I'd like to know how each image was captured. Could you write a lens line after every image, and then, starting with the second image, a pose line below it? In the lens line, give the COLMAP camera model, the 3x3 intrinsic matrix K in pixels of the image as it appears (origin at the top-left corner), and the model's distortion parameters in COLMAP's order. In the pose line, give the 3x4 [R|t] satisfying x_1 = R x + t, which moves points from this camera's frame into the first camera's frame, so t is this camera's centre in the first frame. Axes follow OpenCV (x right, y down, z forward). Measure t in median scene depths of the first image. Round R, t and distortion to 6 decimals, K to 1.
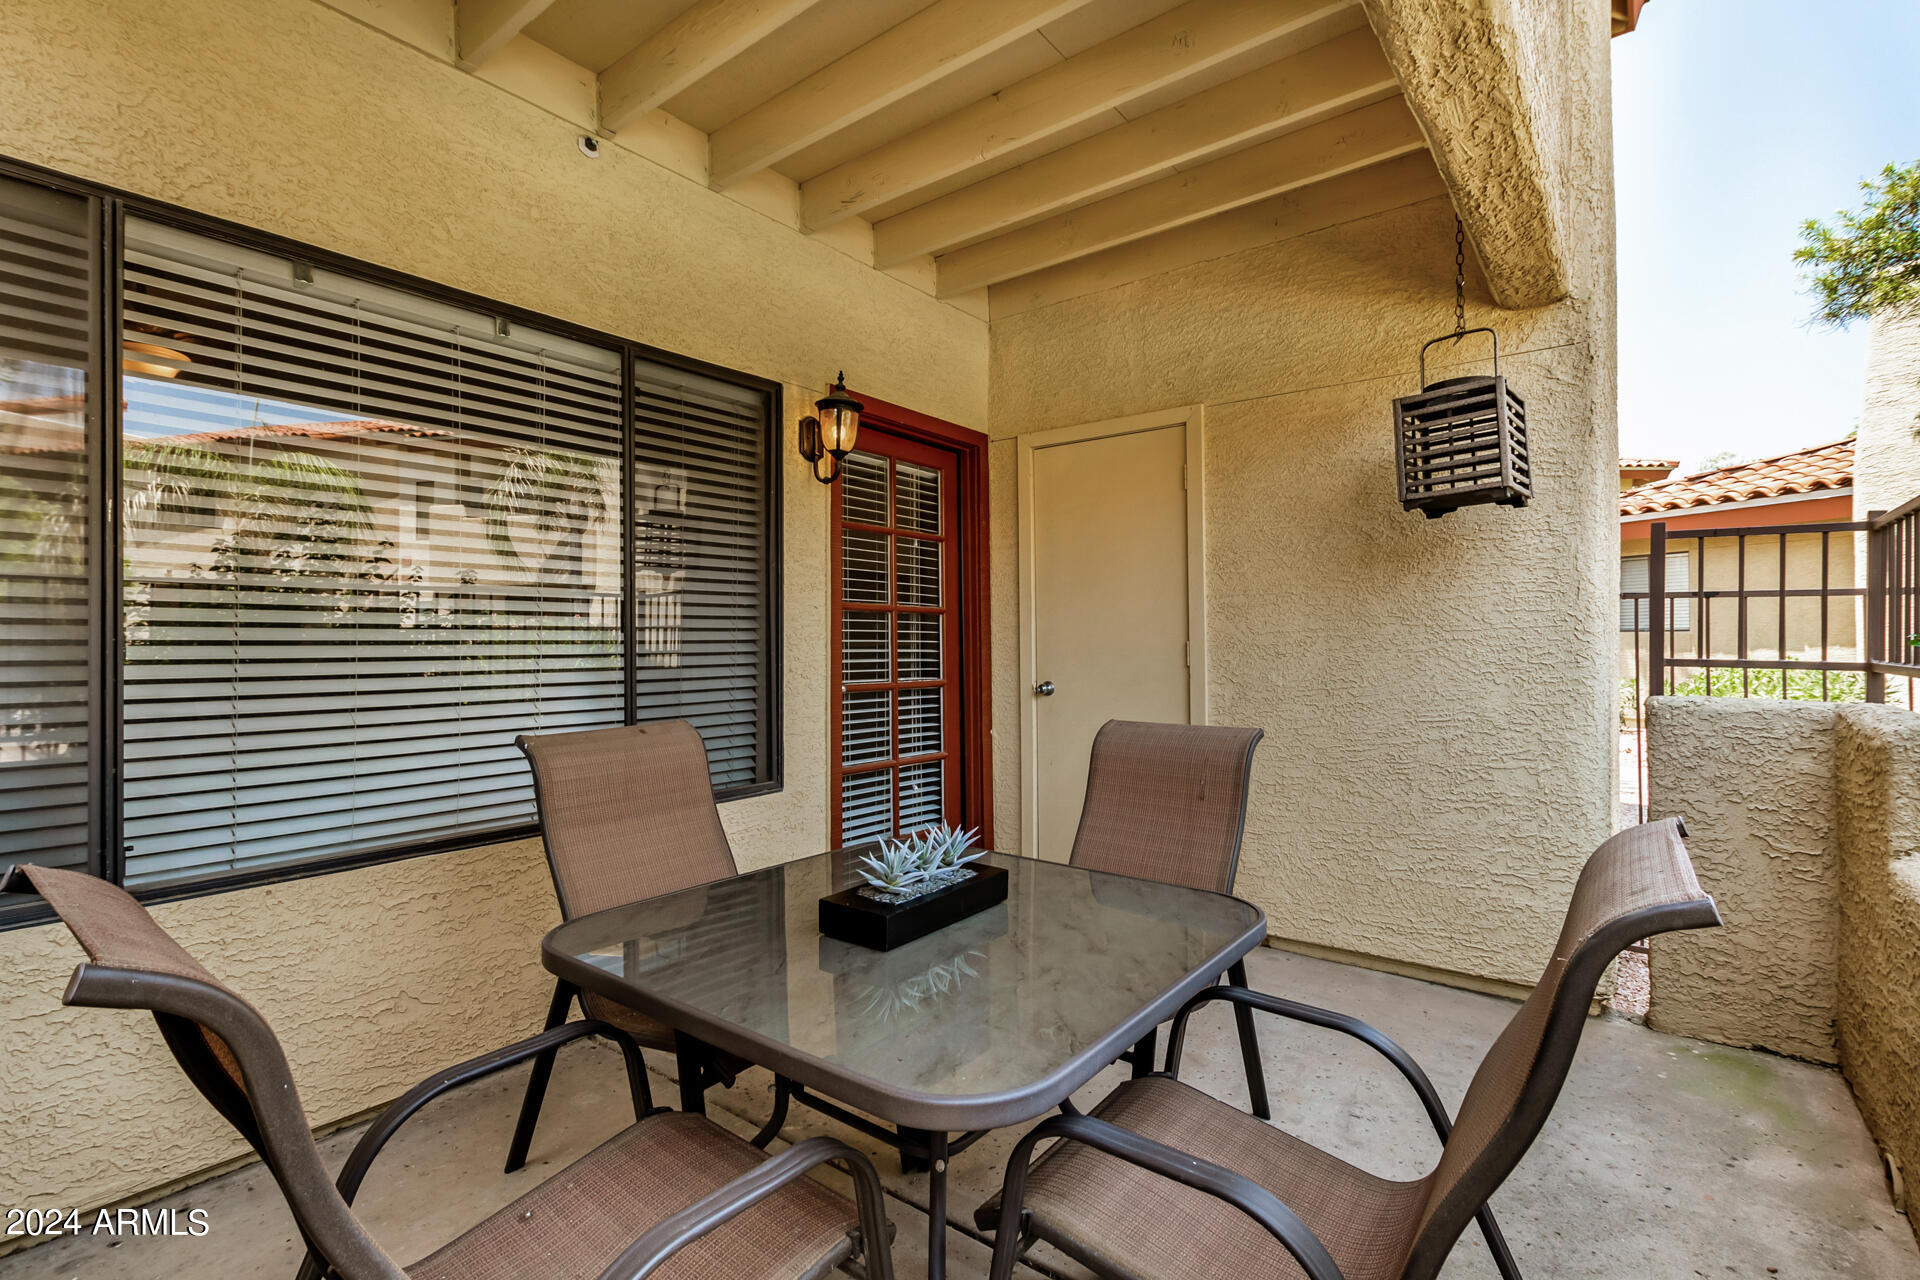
lens RADIAL K [[882.2, 0, 962.0], [0, 882.2, 643.2], [0, 0, 1]] dist [0.008659, -0.001092]
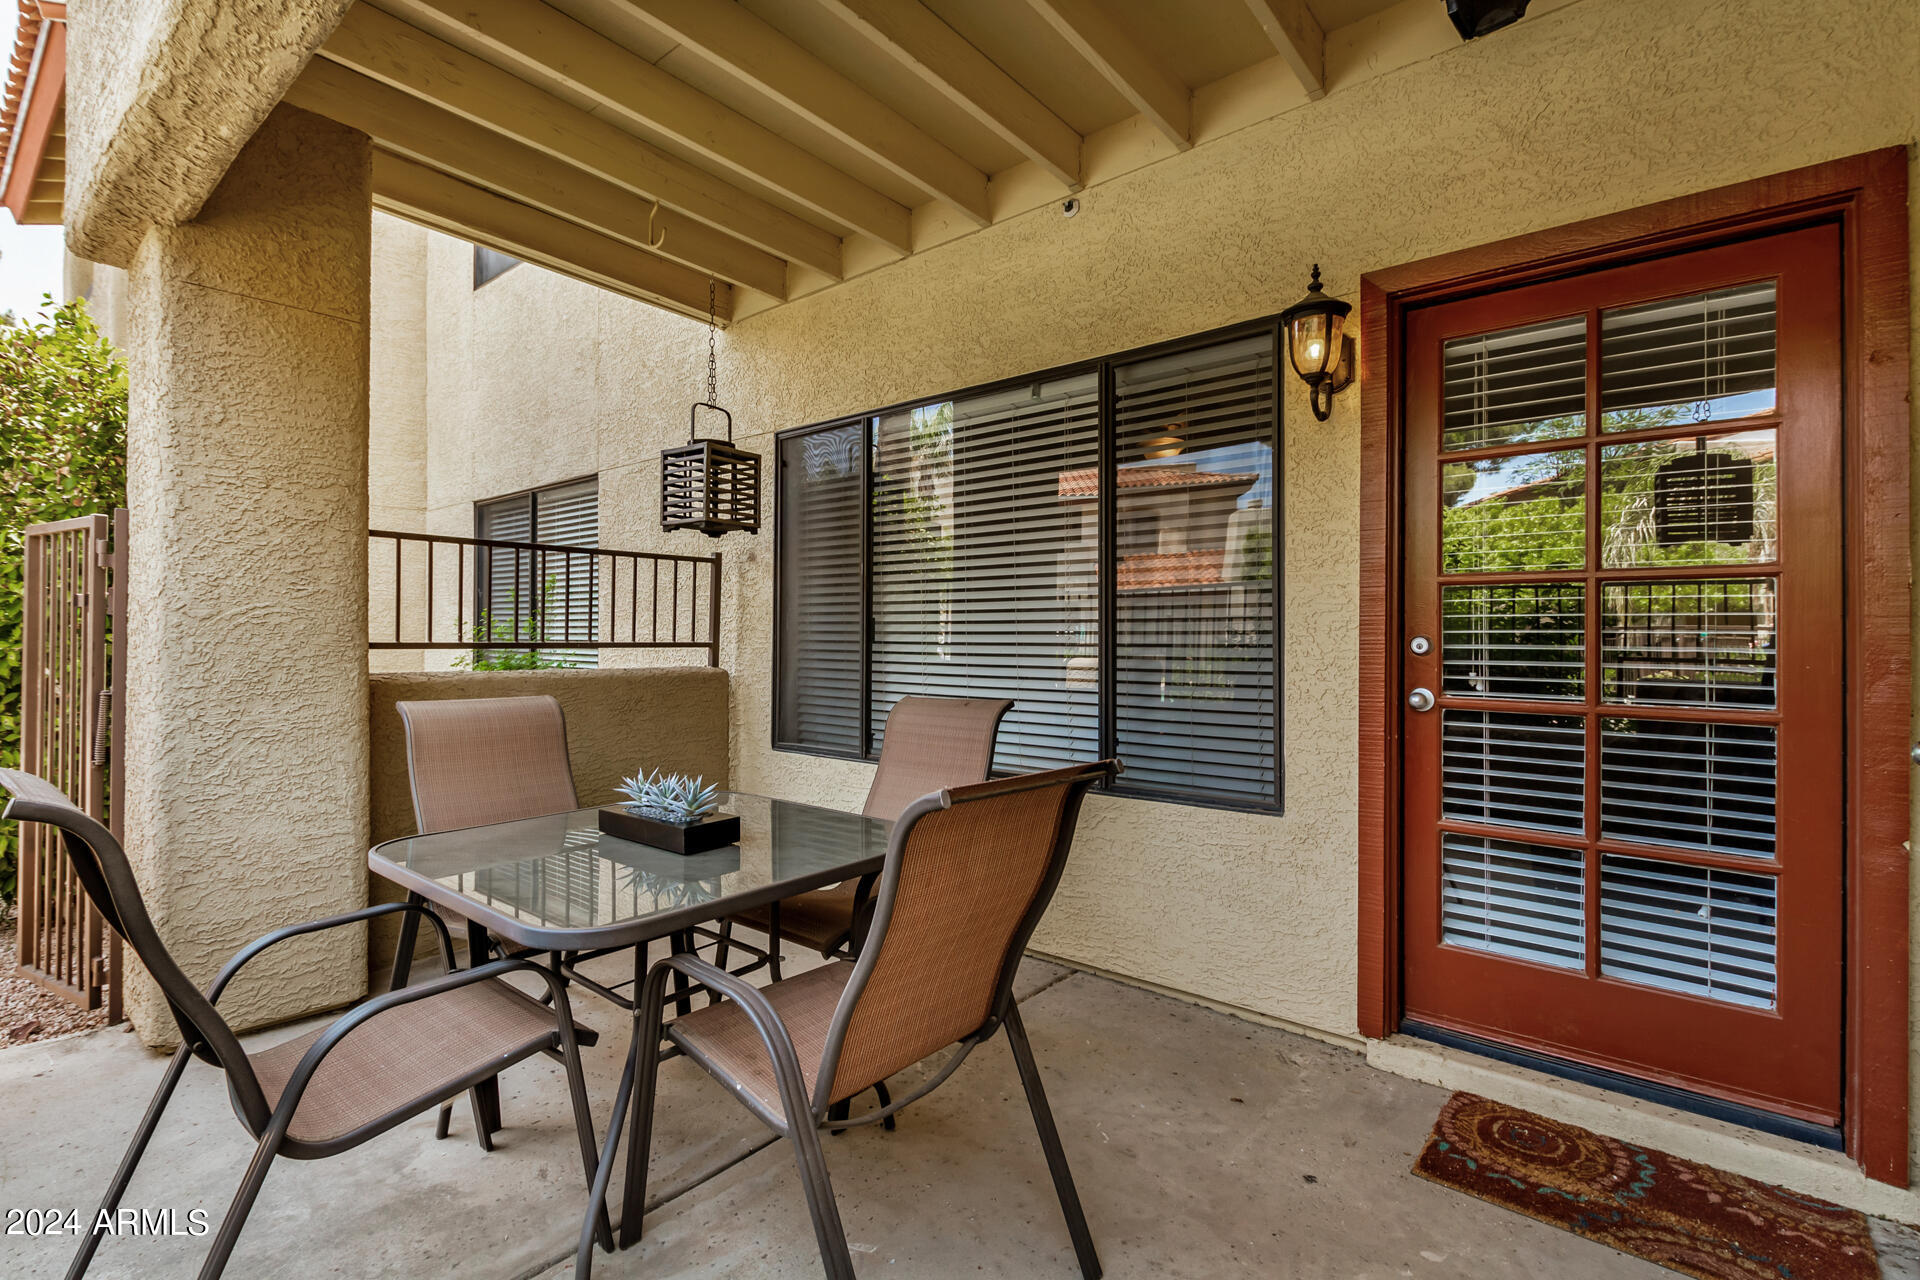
lens RADIAL K [[882.2, 0, 961.1], [0, 882.2, 635.9], [0, 0, 1]] dist [0.008659, -0.001092]
pose [[-0.032601, 0.001068, -0.999468, 0.716005], [-0.003958, 0.999991, 0.001198, 0.002448], [0.999461, 0.003995, -0.032597, 0.855160]]
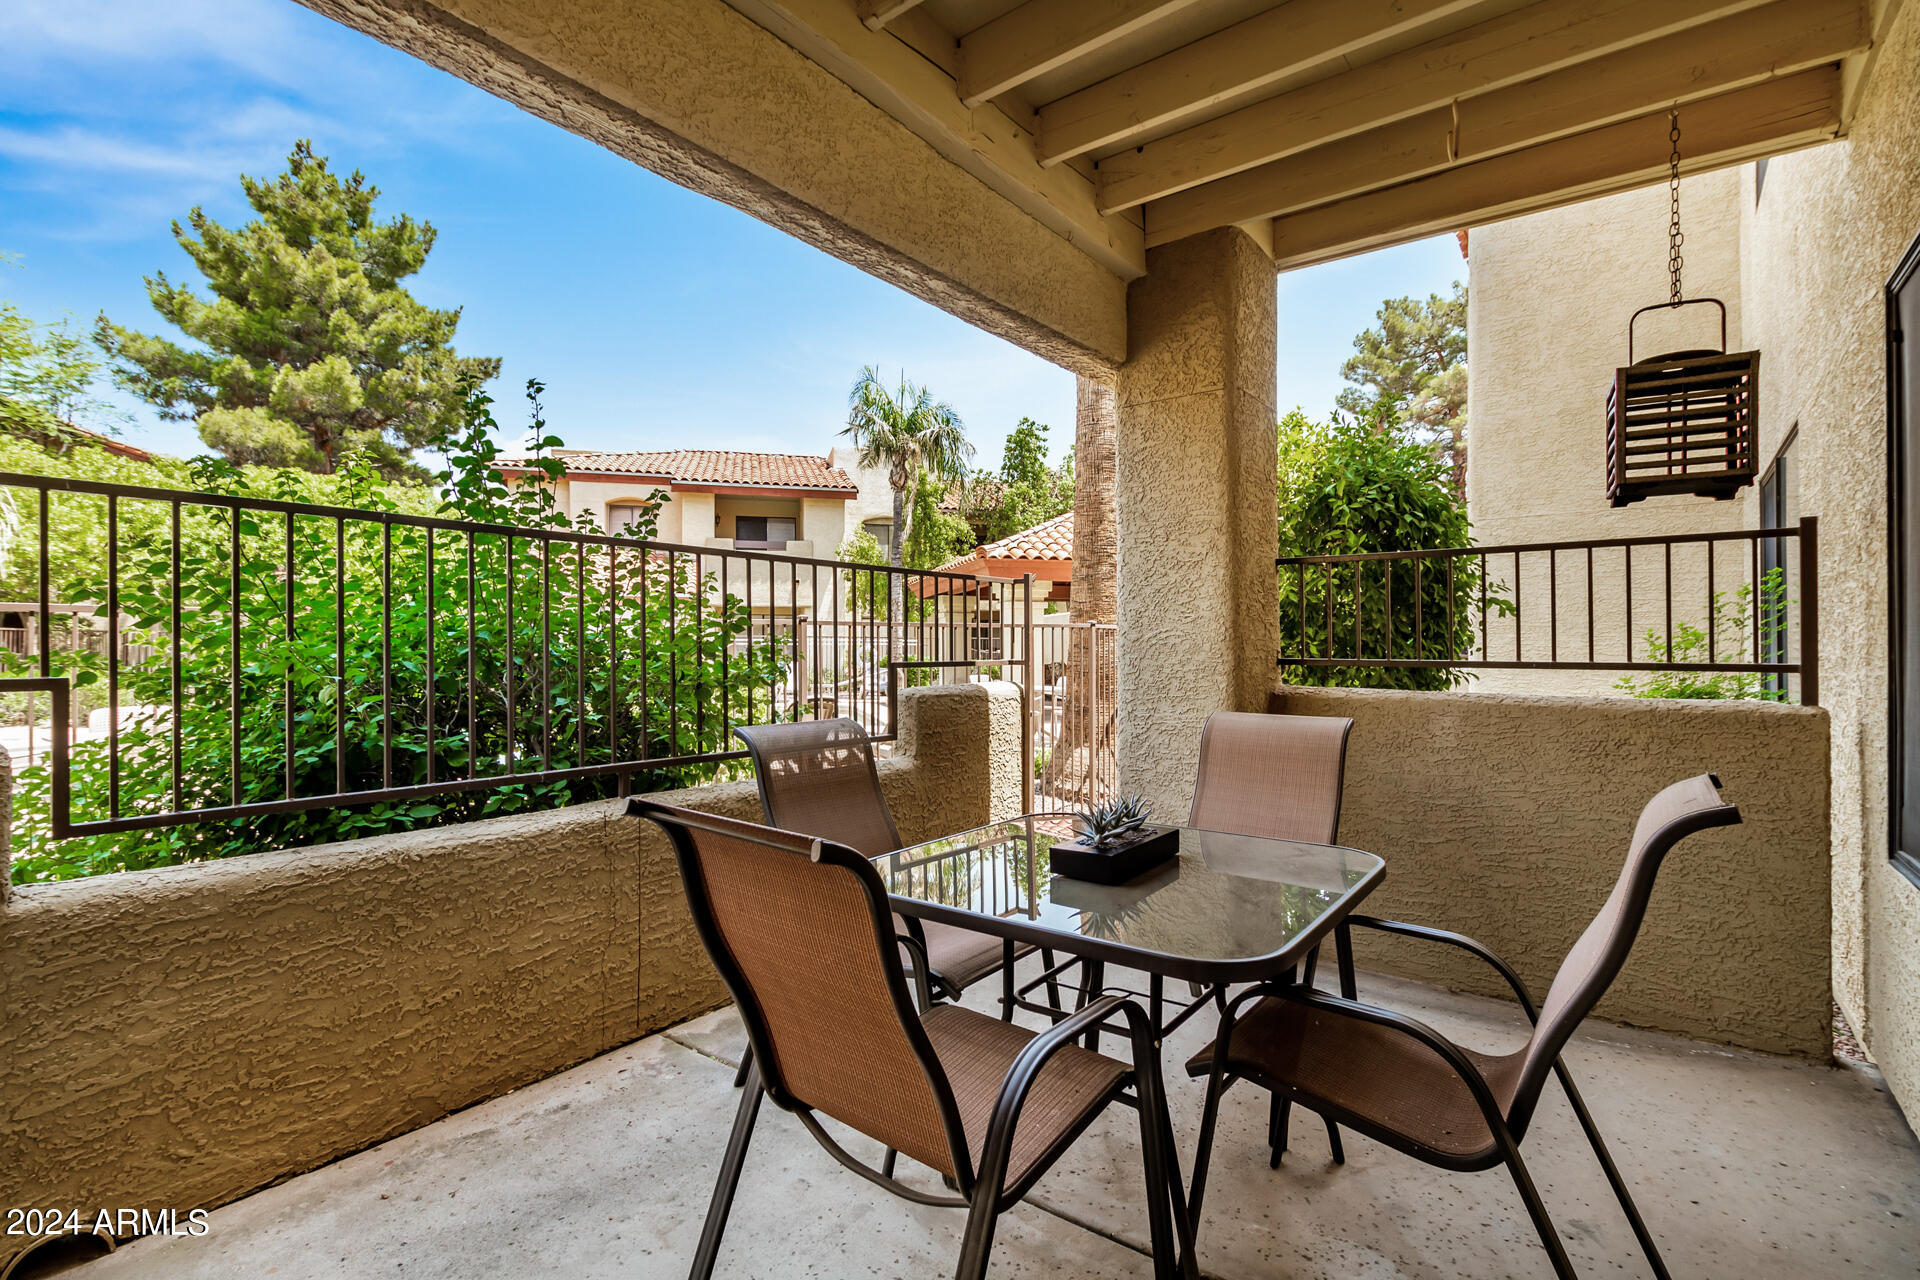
lens RADIAL K [[882.2, 0, 959.2], [0, 882.2, 644.6], [0, 0, 1]] dist [0.008659, -0.001092]
pose [[-1.000000, -0.000042, -0.000343, 0.362475], [-0.000041, 0.999985, -0.005508, 0.001847], [0.000344, -0.005508, -0.999985, 1.117521]]
